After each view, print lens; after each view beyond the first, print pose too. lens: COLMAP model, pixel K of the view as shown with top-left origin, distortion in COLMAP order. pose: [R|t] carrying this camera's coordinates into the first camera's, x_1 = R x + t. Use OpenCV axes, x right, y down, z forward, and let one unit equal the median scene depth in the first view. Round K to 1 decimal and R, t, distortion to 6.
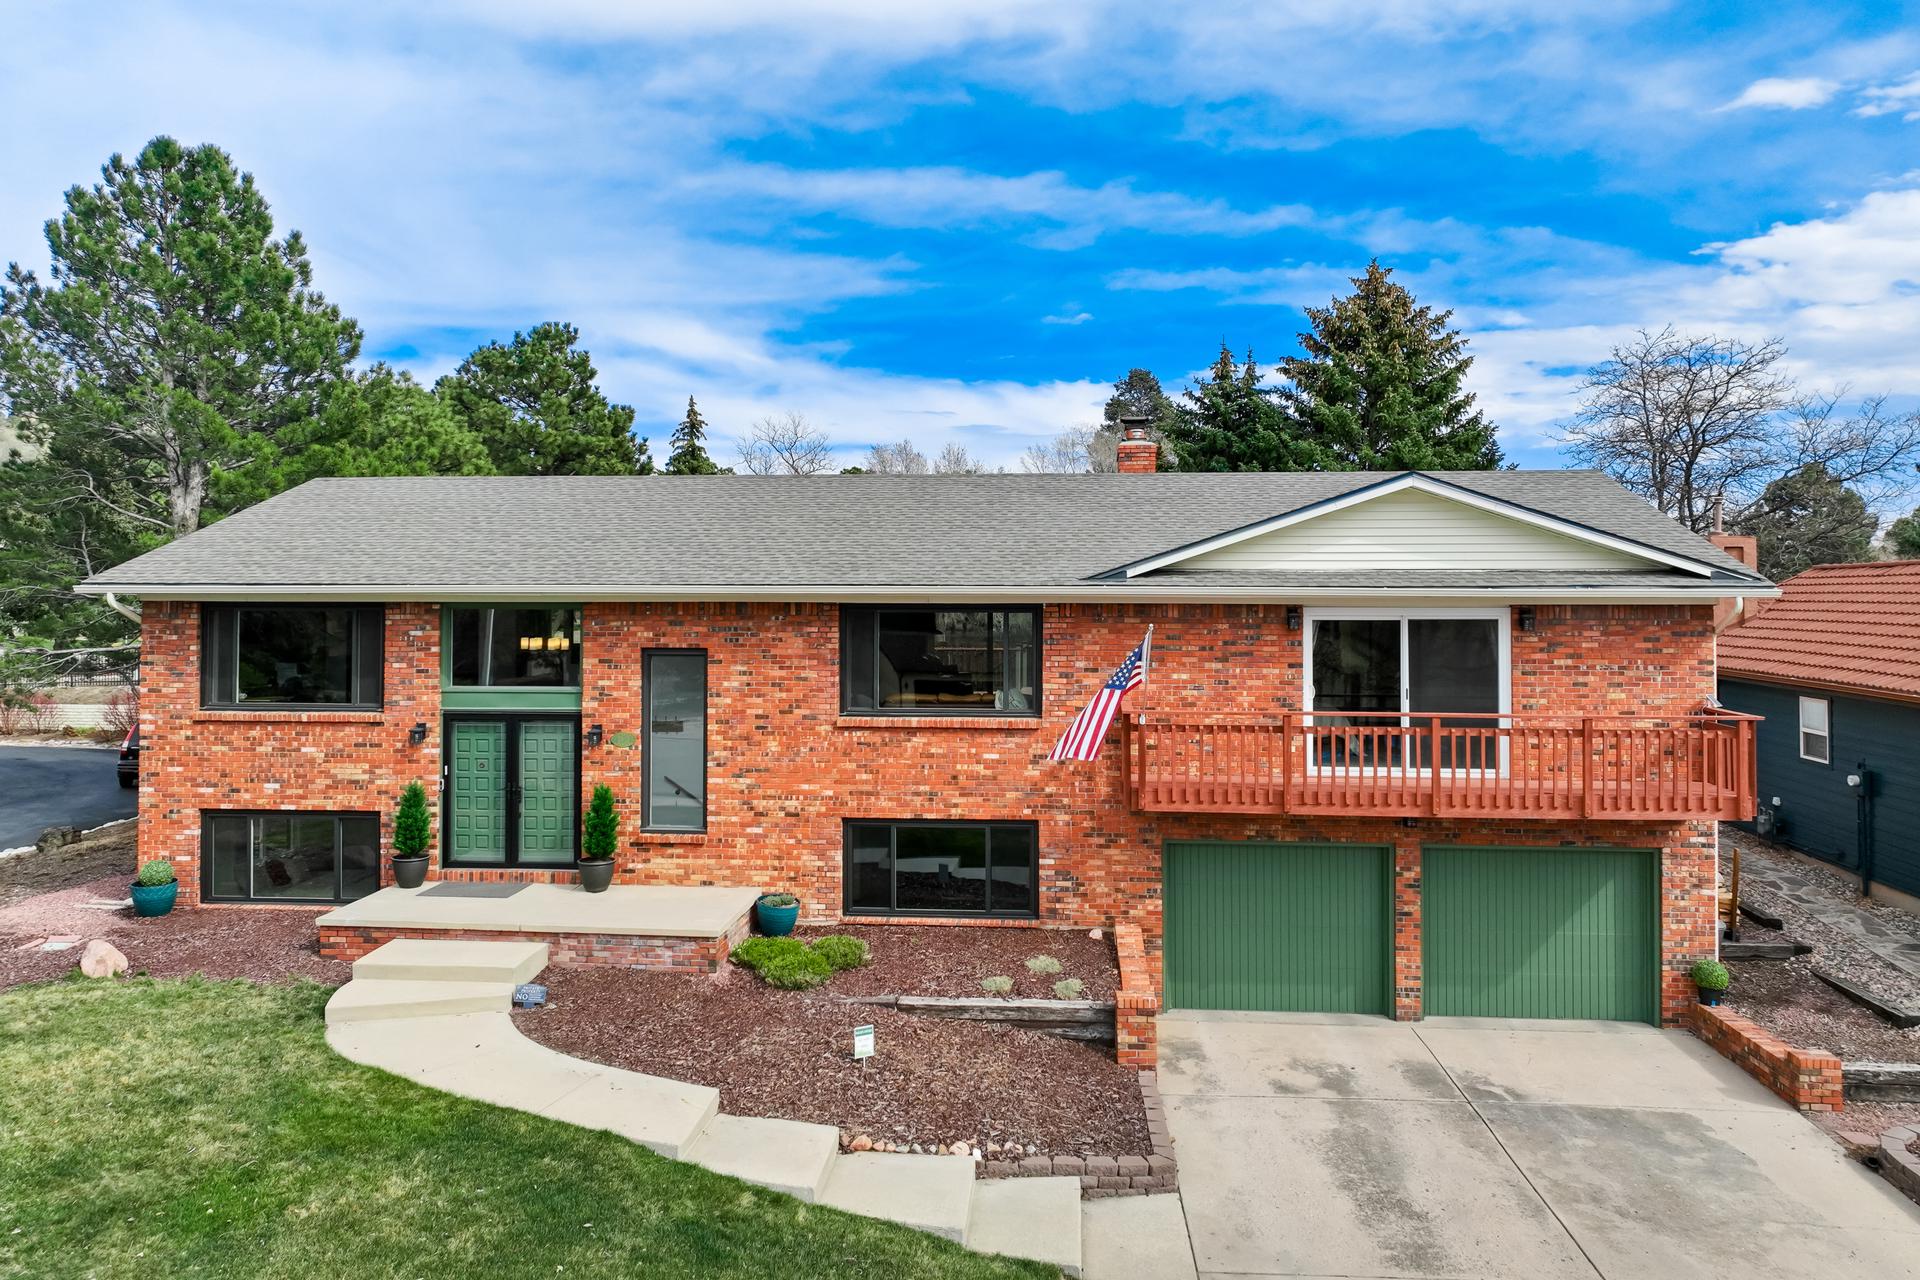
lens RADIAL K [[1351.7, 0, 968.0], [0, 1351.7, 585.4], [0, 0, 1]] dist [0.010524, 0.003843]
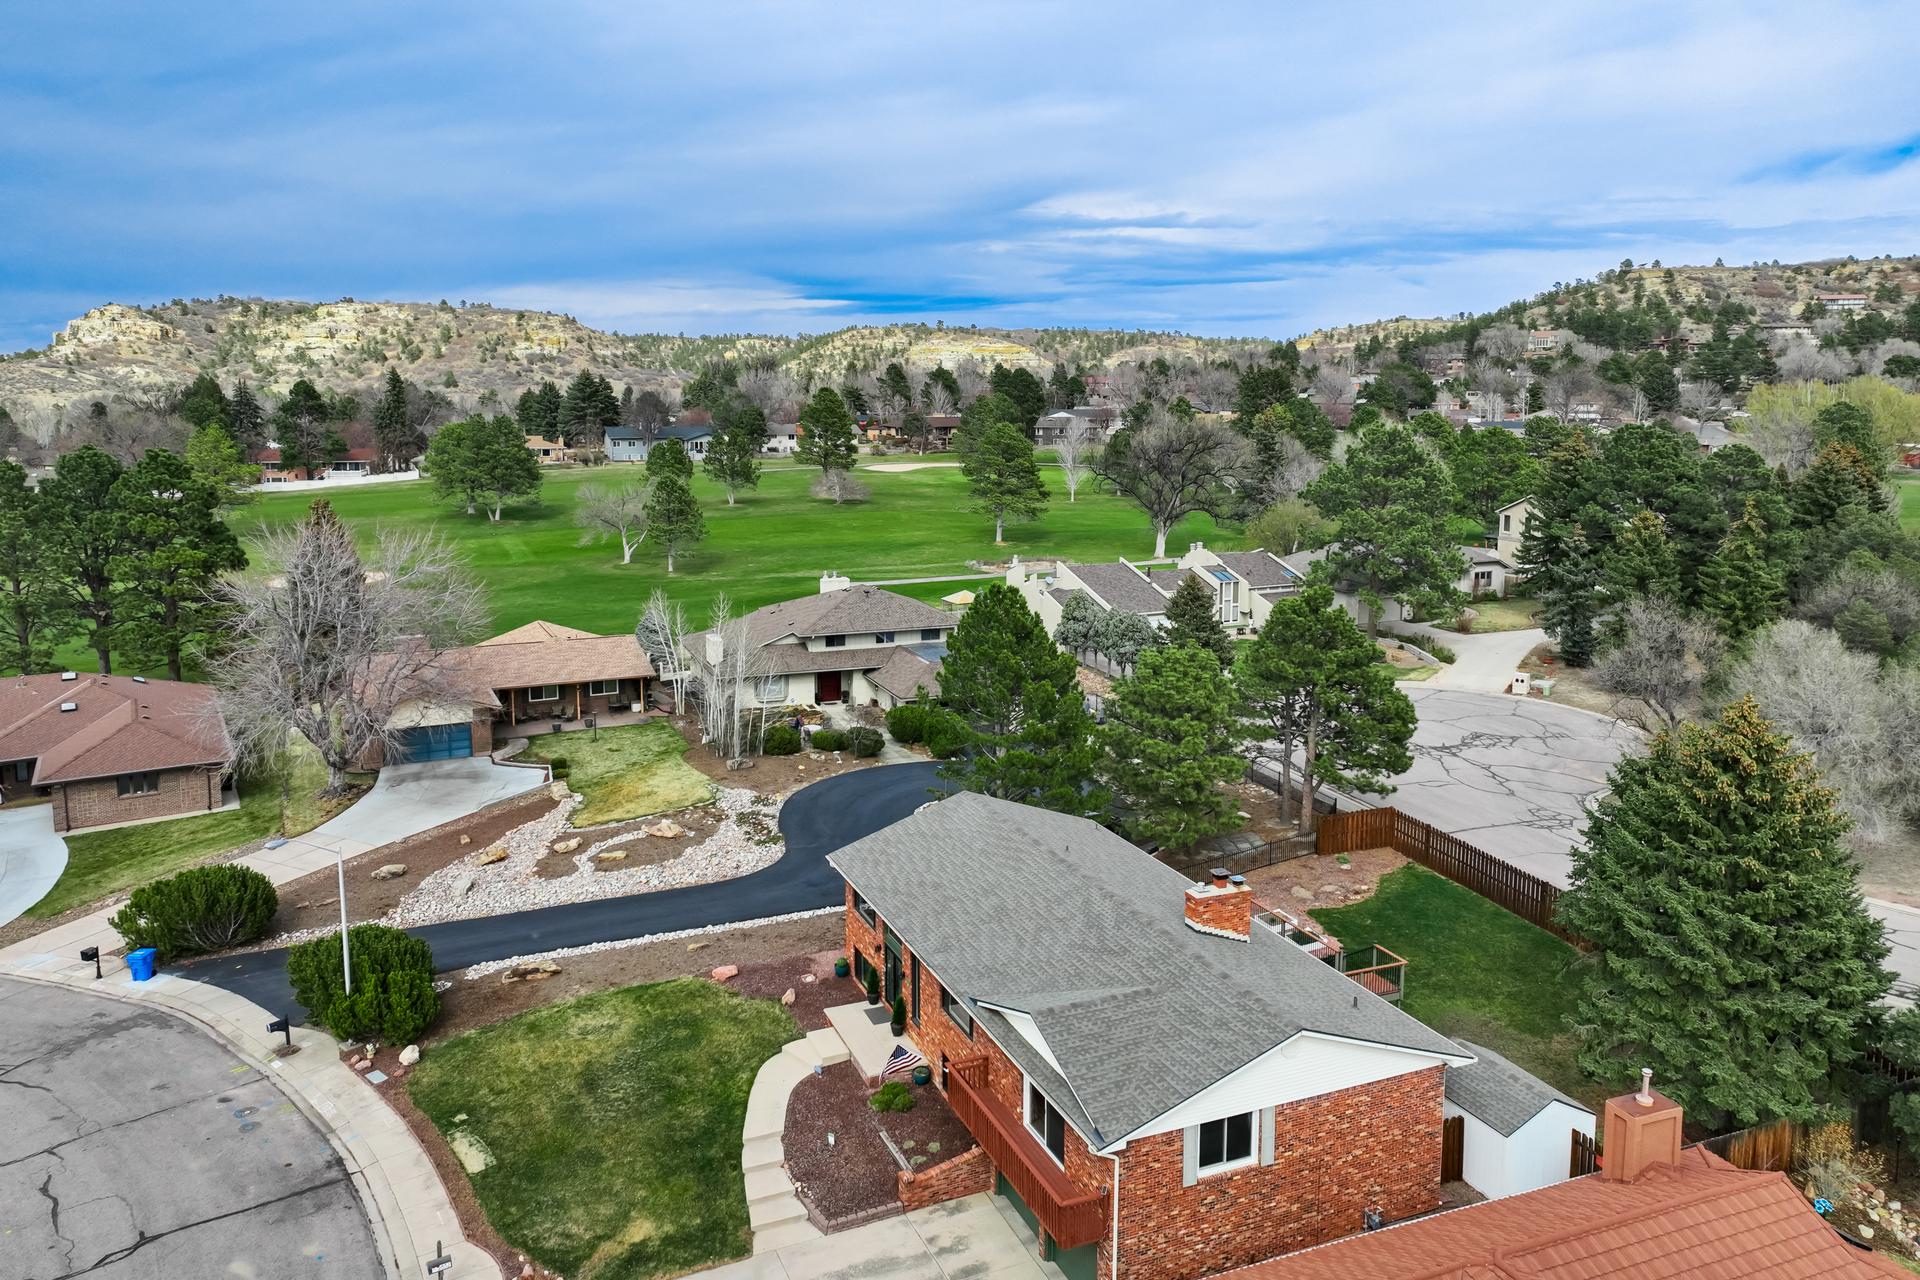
lens RADIAL K [[1346.5, 0, 954.7], [0, 1346.5, 532.5], [0, 0, 1]] dist [0.007630, 0.000058]
pose [[0.460099, 0.087134, -0.883582, 2.011882], [0.002560, 0.995038, 0.099459, -1.007018], [0.887864, -0.048023, 0.457593, -0.026959]]
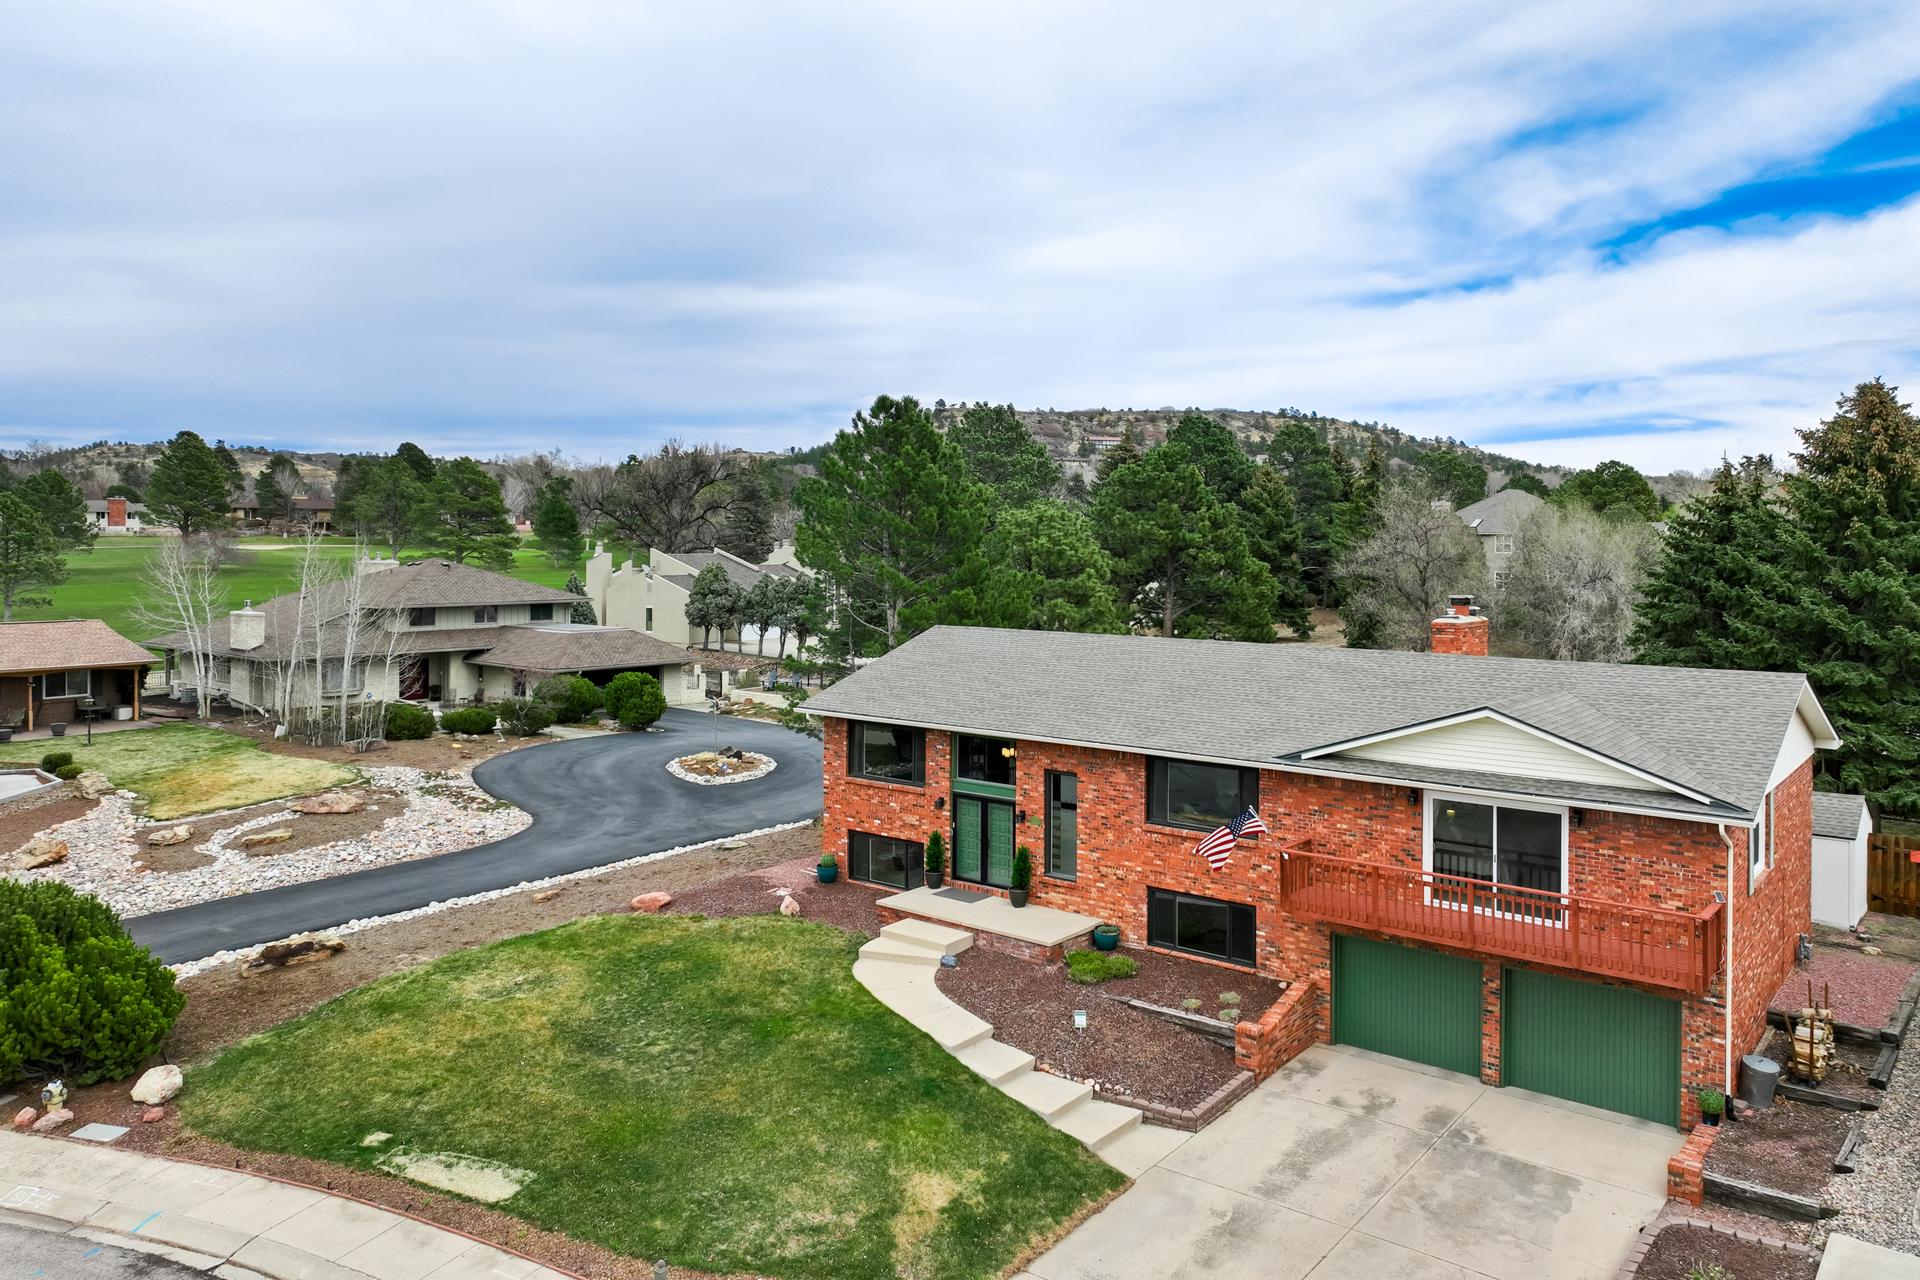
lens RADIAL K [[1351.7, 0, 968.0], [0, 1351.7, 585.4], [0, 0, 1]] dist [0.010524, 0.003843]
pose [[0.829094, 0.021022, -0.558714, 0.653031], [-0.001866, 0.999391, 0.034833, -0.254381], [0.559106, -0.027837, 0.828629, -0.478512]]
